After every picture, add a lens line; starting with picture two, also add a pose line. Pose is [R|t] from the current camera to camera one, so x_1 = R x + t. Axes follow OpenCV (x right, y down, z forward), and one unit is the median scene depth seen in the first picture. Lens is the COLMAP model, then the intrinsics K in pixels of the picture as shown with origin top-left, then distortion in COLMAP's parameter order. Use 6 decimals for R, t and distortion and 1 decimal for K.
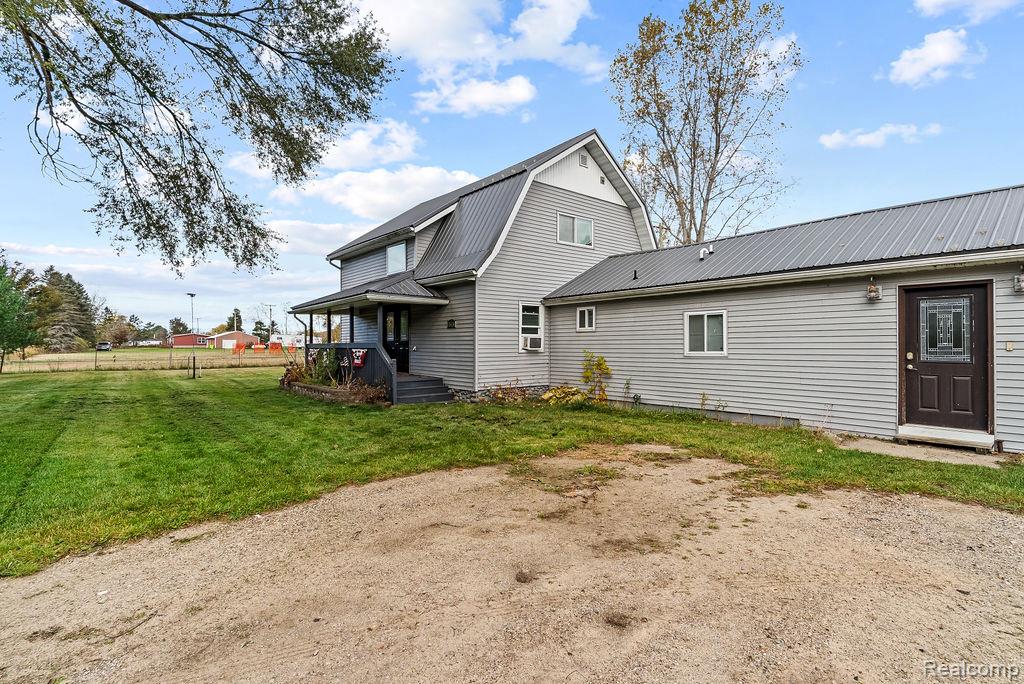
lens RADIAL K [[493.4, 0, 501.0], [0, 493.4, 345.1], [0, 0, 1]] dist [0.002632, -0.000548]
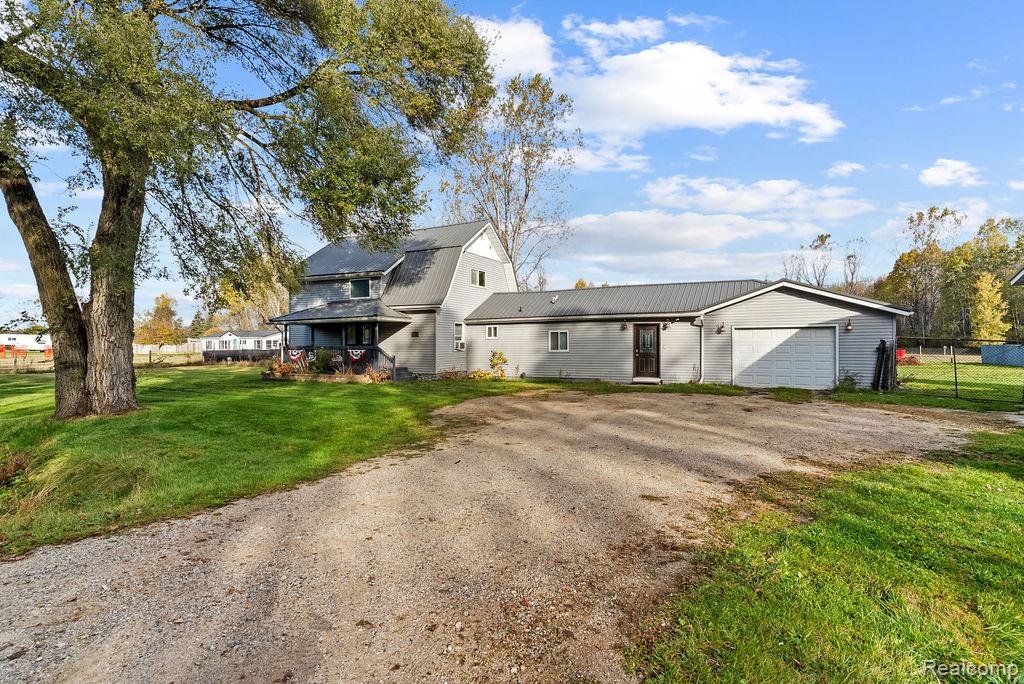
lens RADIAL K [[506.4, 0, 509.5], [0, 506.4, 337.4], [0, 0, 1]] dist [-0.002663, 0.000477]
pose [[0.911790, 0.004202, 0.410634, -0.634260], [0.003235, 0.999843, -0.017414, -0.002405], [-0.410643, 0.017206, 0.911634, -0.836973]]
